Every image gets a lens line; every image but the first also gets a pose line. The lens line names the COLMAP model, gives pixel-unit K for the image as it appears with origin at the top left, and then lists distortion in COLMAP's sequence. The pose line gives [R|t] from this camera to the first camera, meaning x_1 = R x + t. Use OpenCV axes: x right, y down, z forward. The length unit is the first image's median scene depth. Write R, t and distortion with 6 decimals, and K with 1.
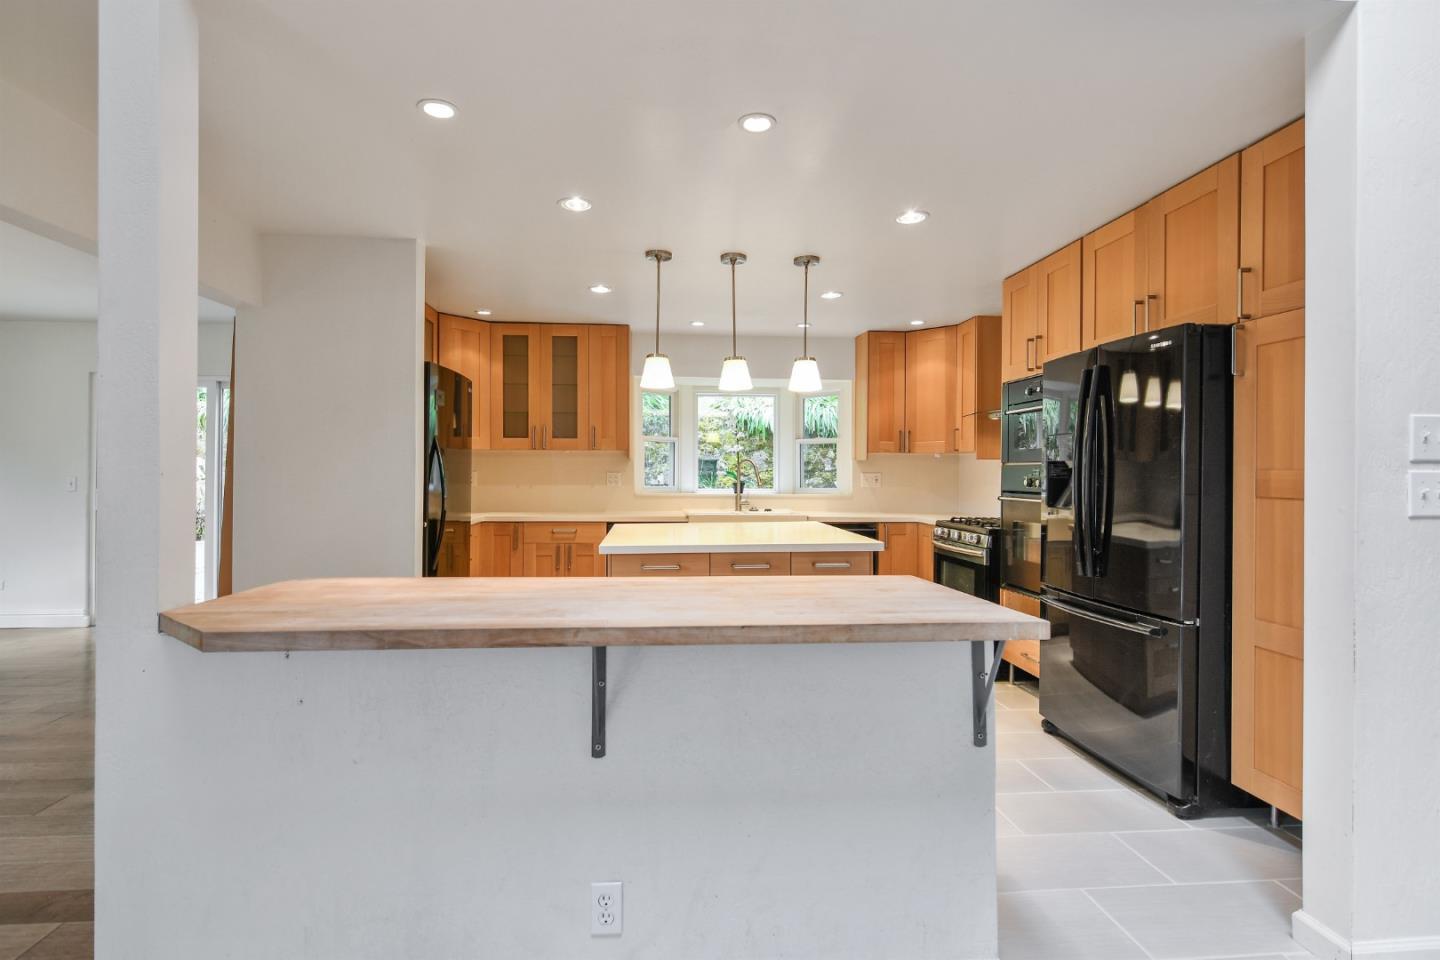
lens RADIAL K [[699.3, 0, 714.6], [0, 699.3, 475.4], [0, 0, 1]] dist [-0.021659, -0.001524]
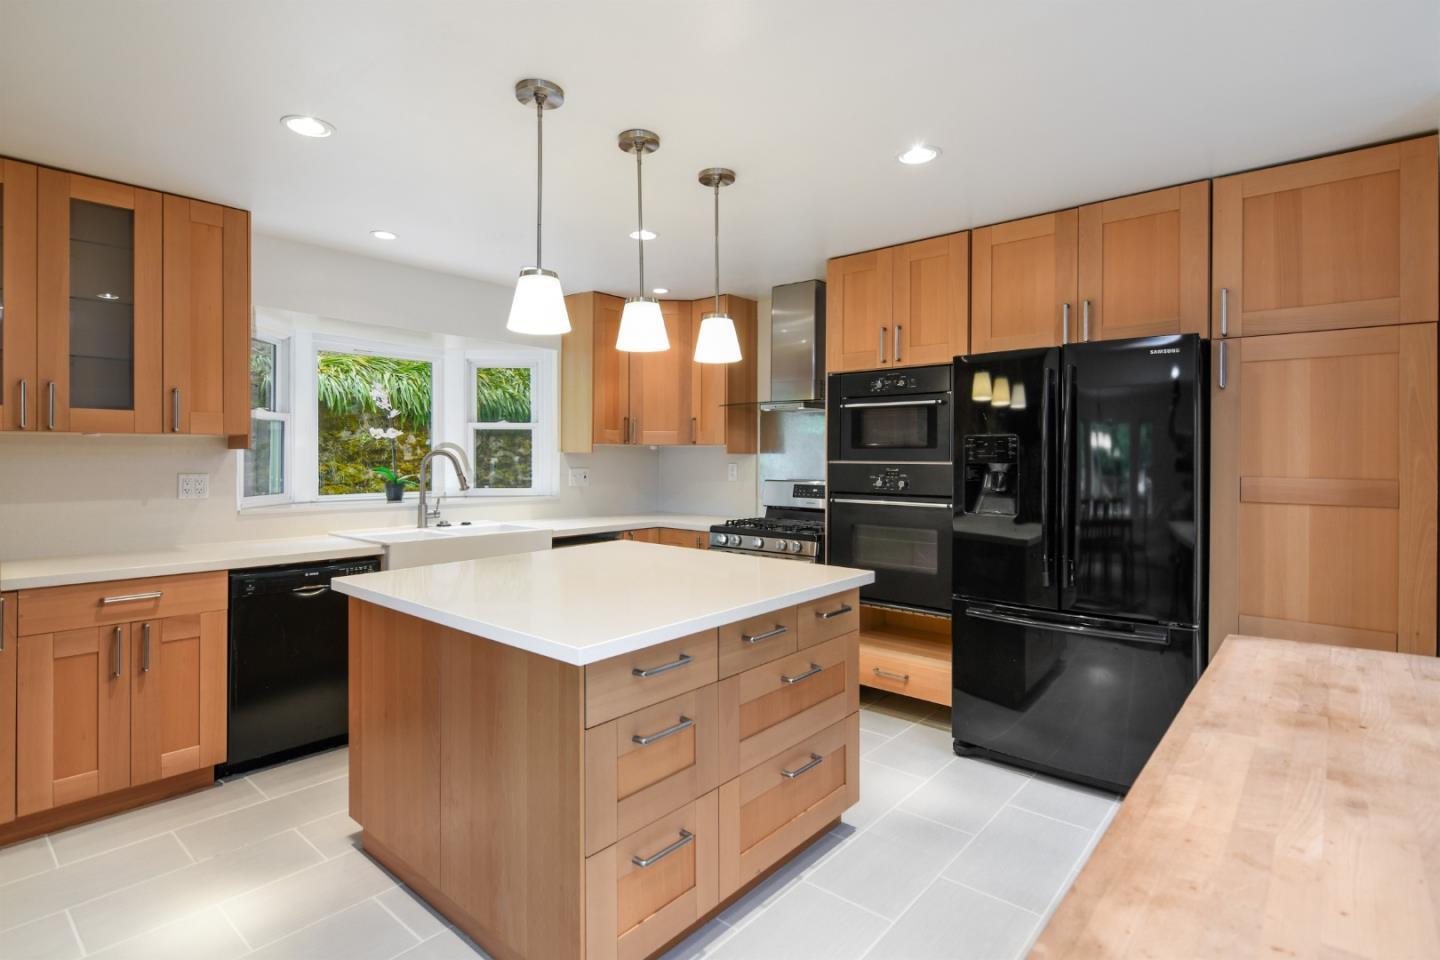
lens RADIAL K [[708.1, 0, 719.3], [0, 708.1, 453.6], [0, 0, 1]] dist [-0.014255, -0.000170]
pose [[0.716416, 0.000421, 0.697674, -0.249607], [0.003132, 0.999988, -0.003821, -0.017993], [-0.697667, 0.004923, 0.716405, 0.338377]]
